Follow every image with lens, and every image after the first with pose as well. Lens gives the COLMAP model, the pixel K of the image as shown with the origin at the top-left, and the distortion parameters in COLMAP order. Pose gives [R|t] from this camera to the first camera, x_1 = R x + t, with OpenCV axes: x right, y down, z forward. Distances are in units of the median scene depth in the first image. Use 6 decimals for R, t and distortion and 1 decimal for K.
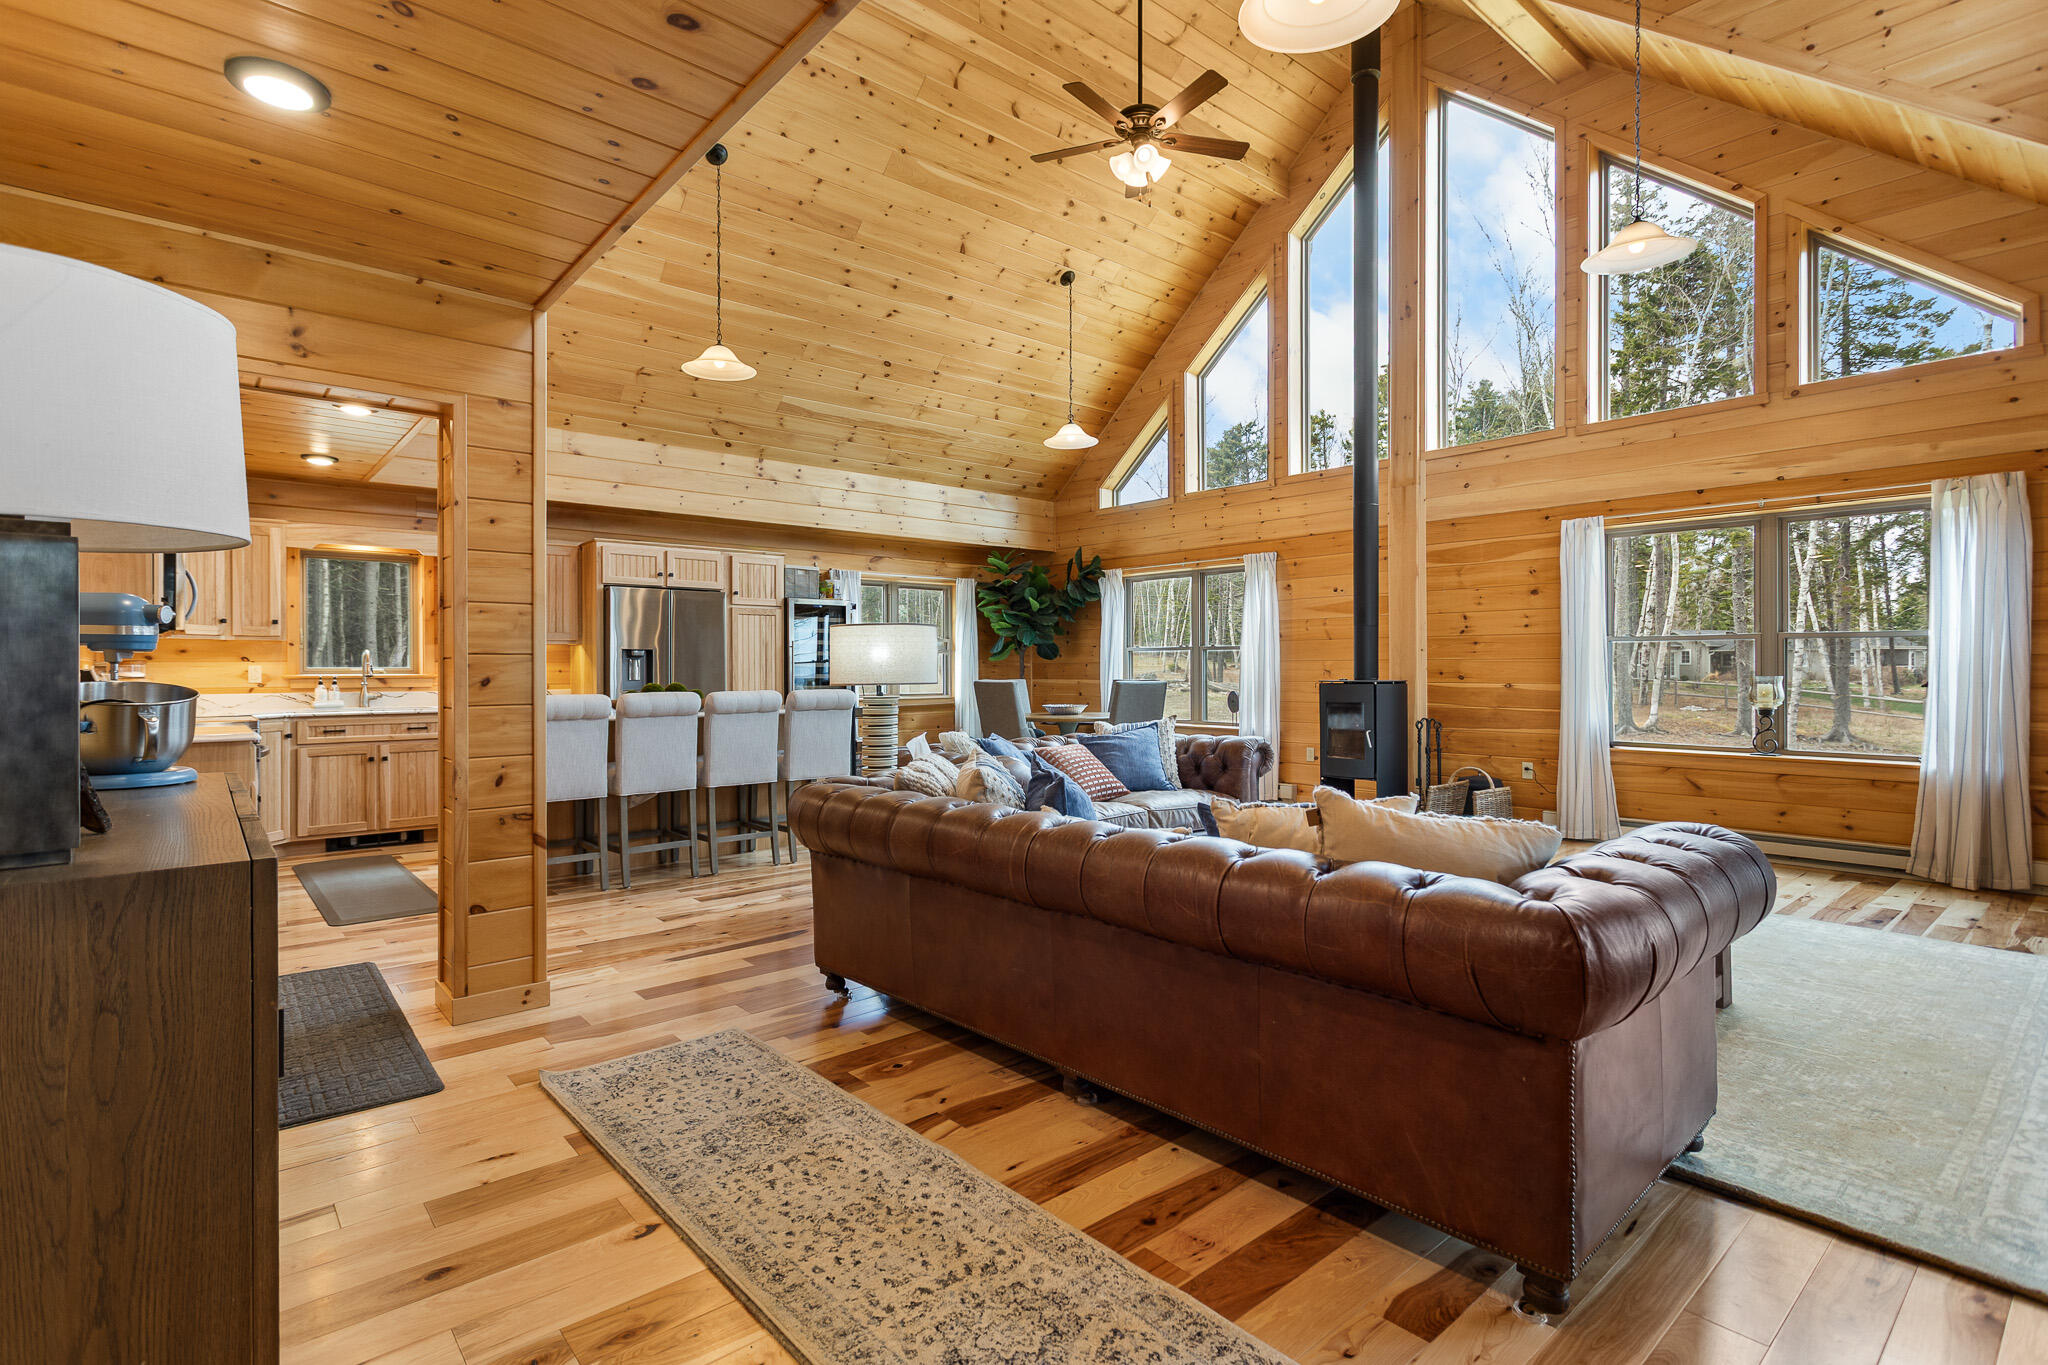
lens RADIAL K [[986.4, 0, 1013.3], [0, 986.4, 670.6], [0, 0, 1]] dist [0.002656, 0.000150]
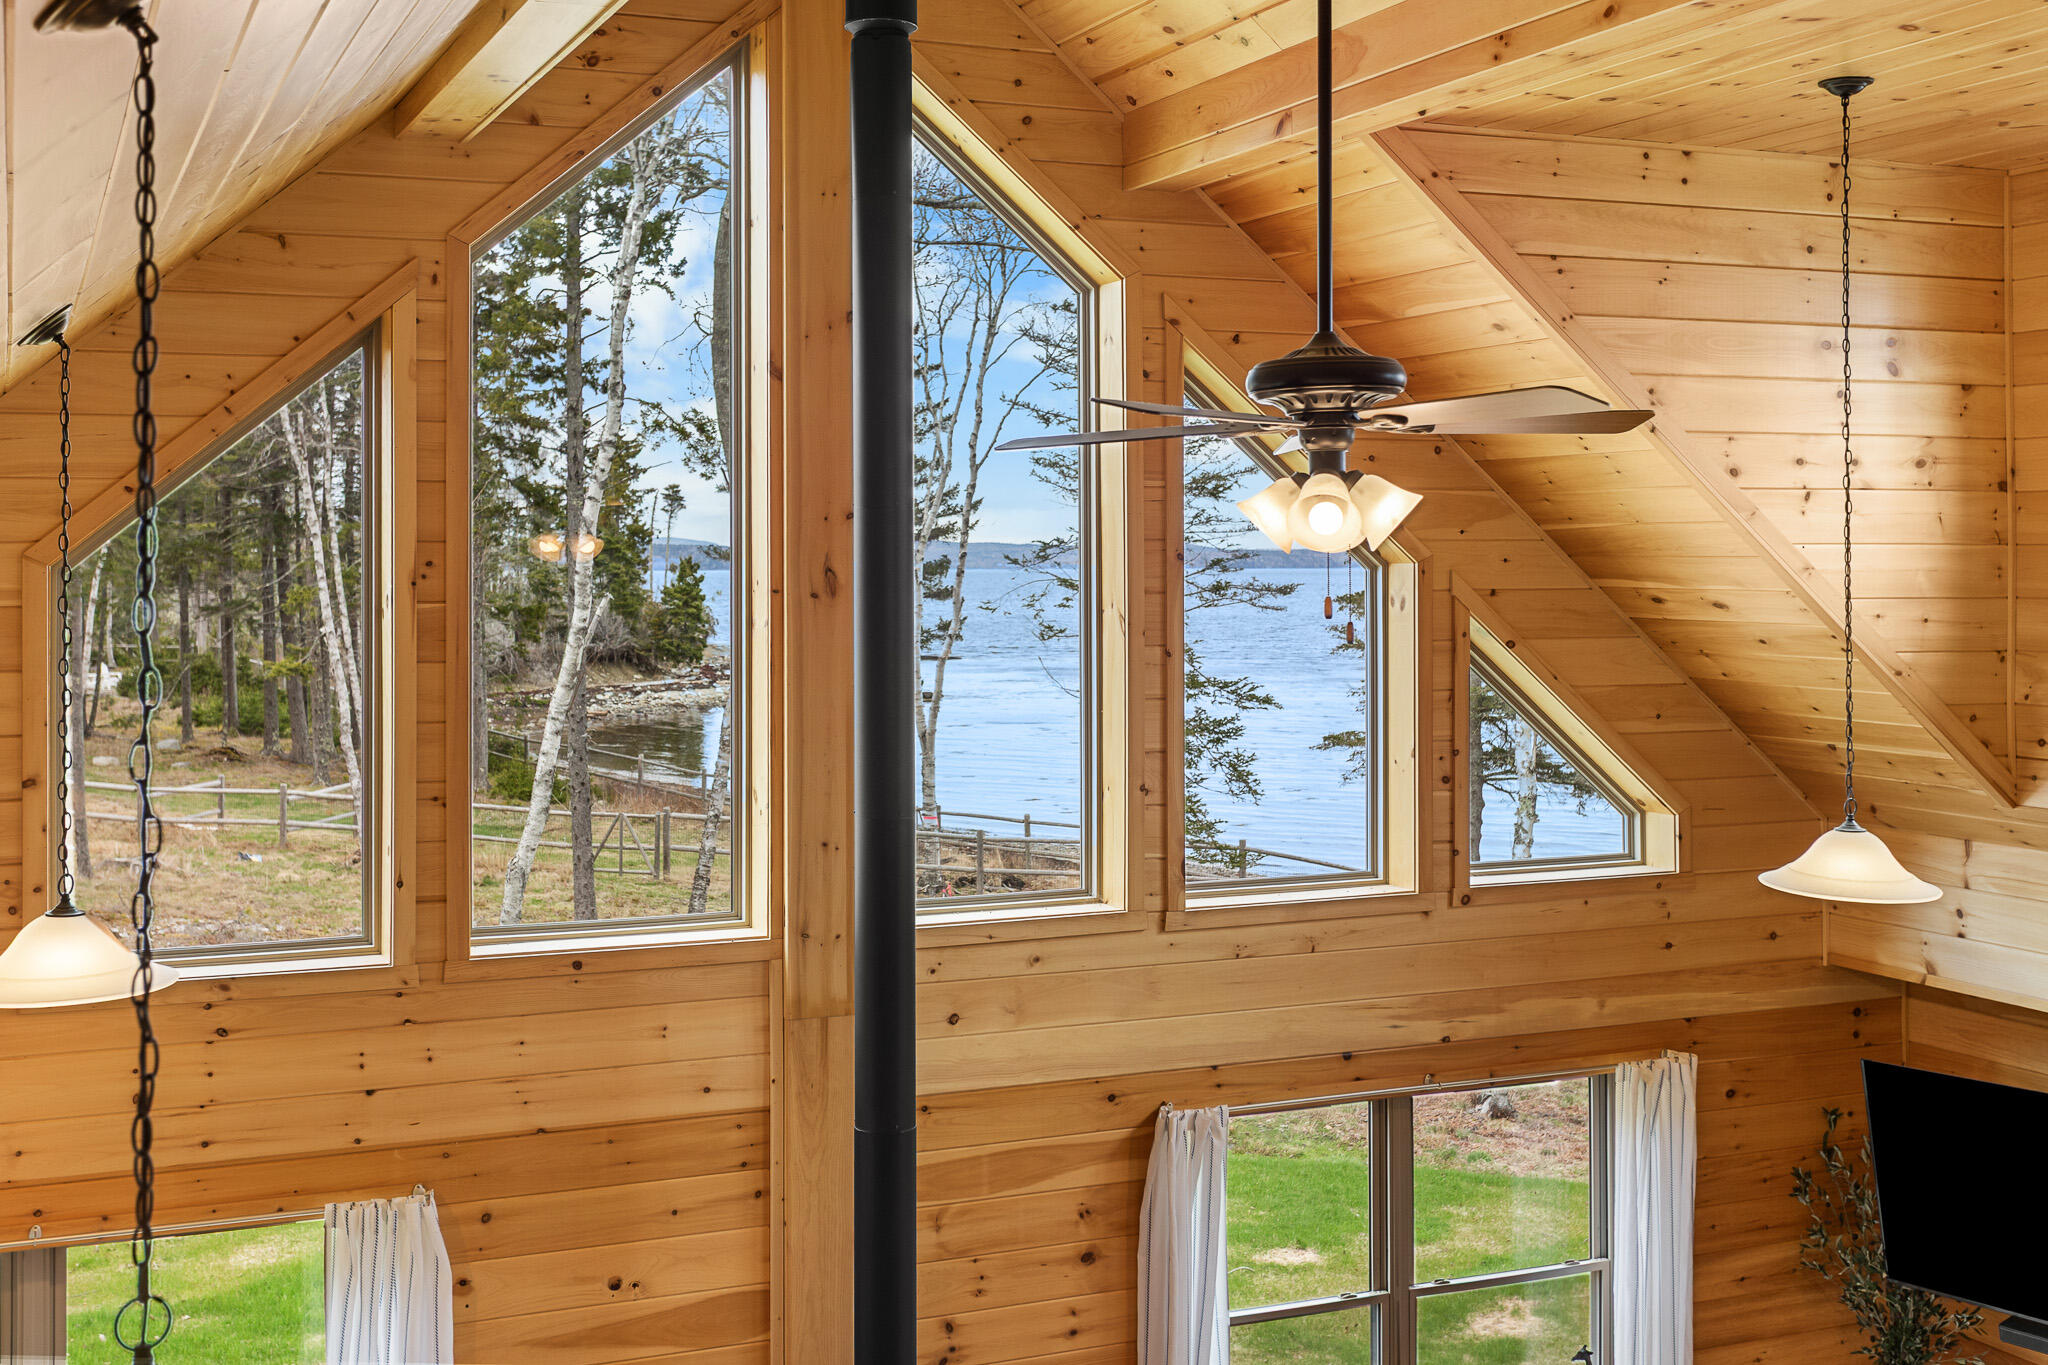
lens RADIAL K [[2308.9, 0, 1018.3], [0, 2308.9, 563.8], [0, 0, 1]] dist [0.016548, -0.019966]
pose [[0.285504, 0.004518, 0.958367, -0.486705], [0.005890, 0.999962, -0.006468, -0.368946], [-0.958360, 0.007492, 0.285466, 0.664172]]
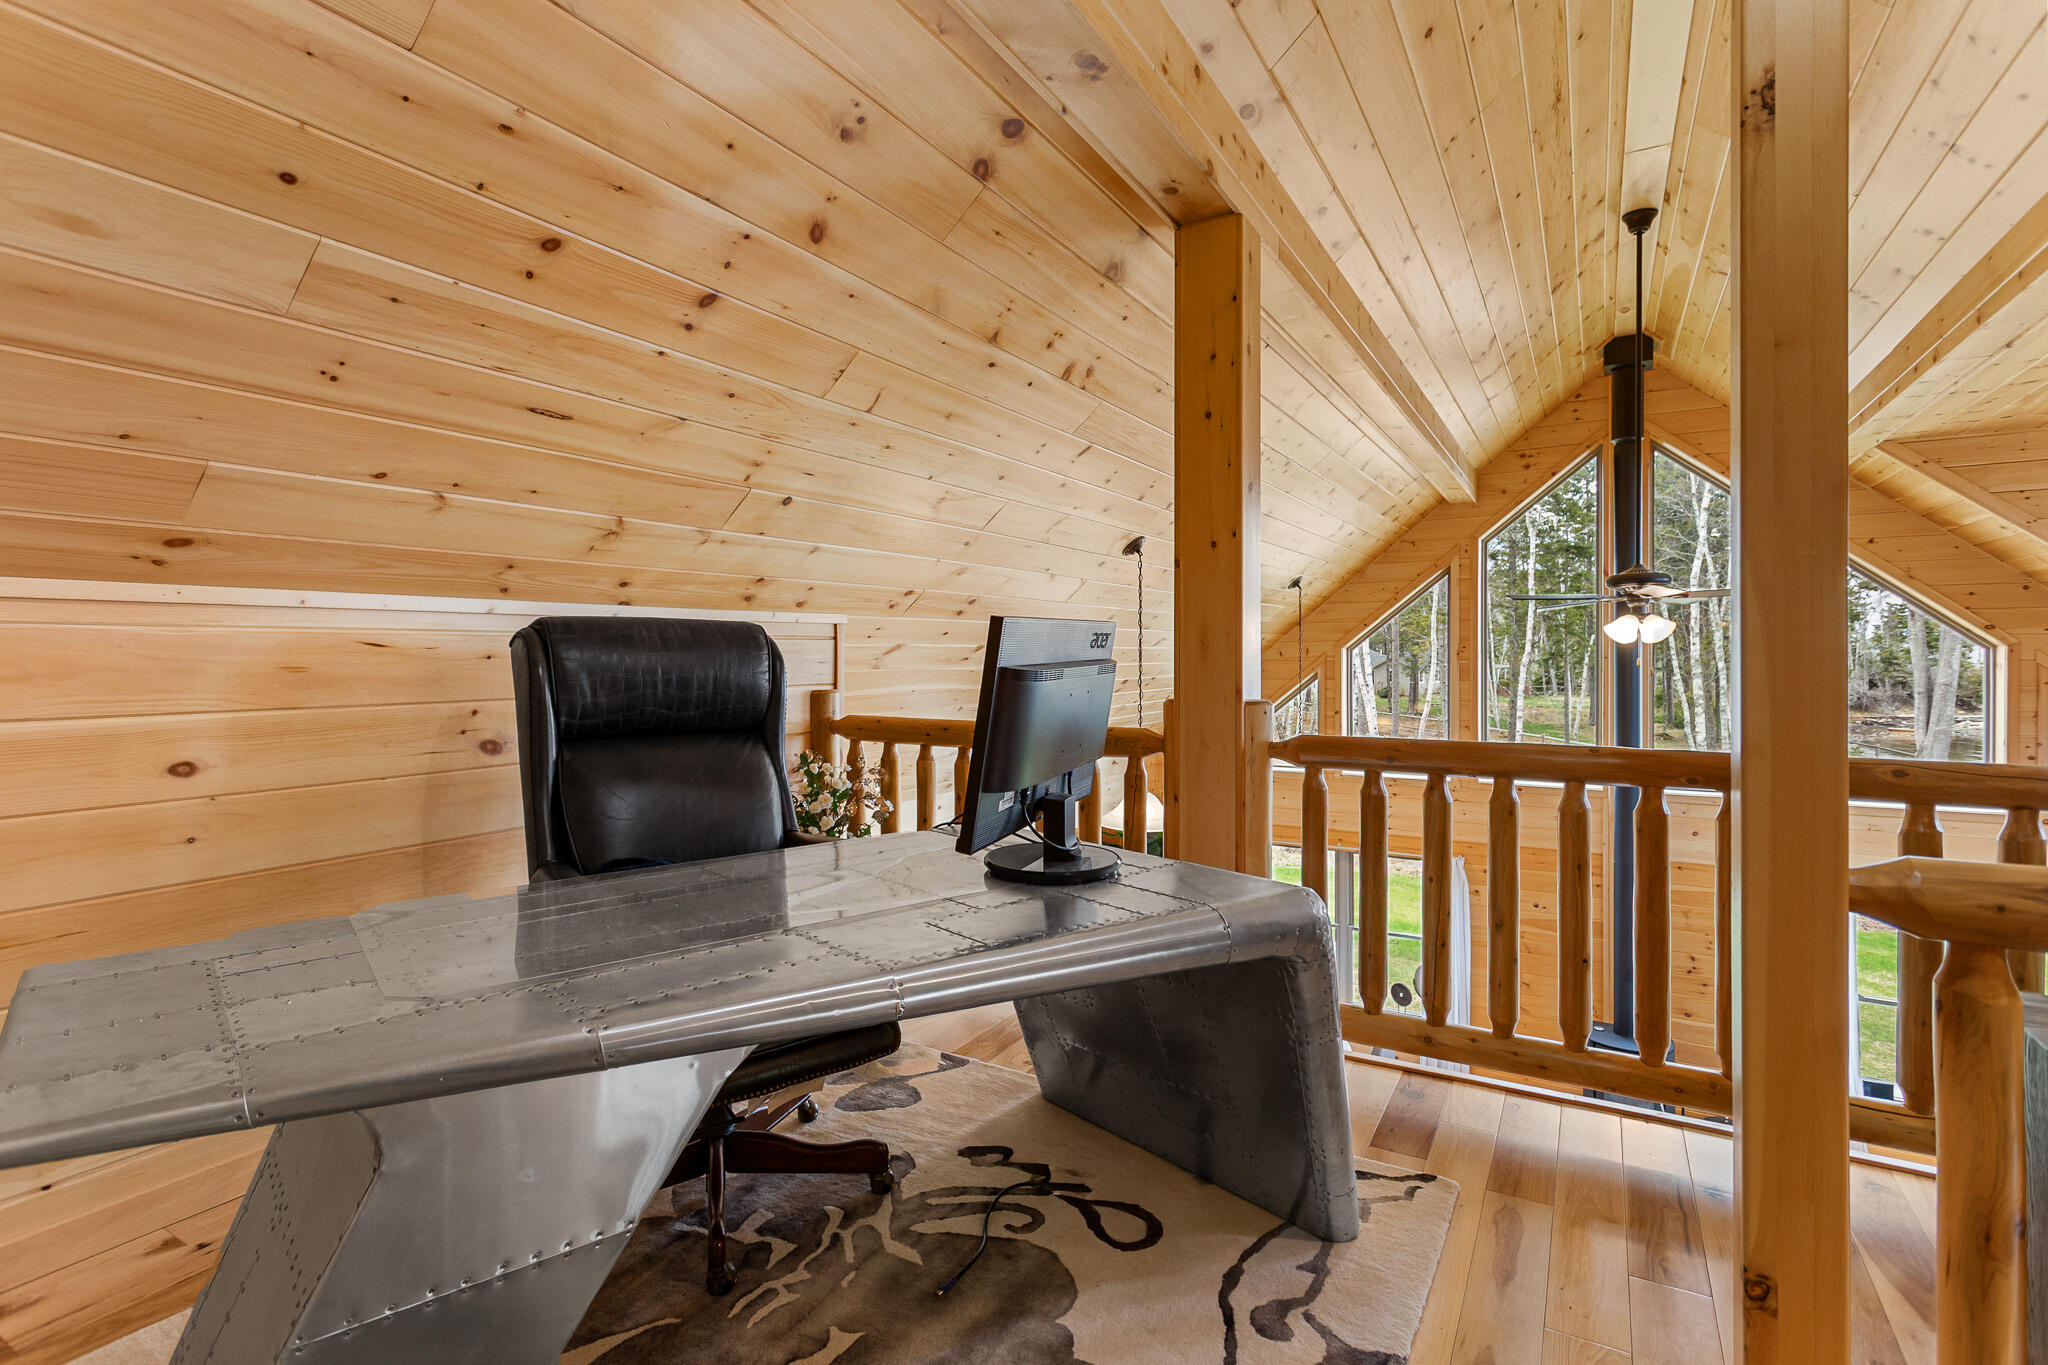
lens RADIAL K [[986.4, 0, 1013.3], [0, 986.4, 670.6], [0, 0, 1]] dist [0.002656, 0.000150]
pose [[0.945063, -0.004010, 0.326864, -0.554169], [-0.000451, 0.999908, 0.013570, -0.364582], [-0.326888, -0.012972, 0.944974, 0.238541]]
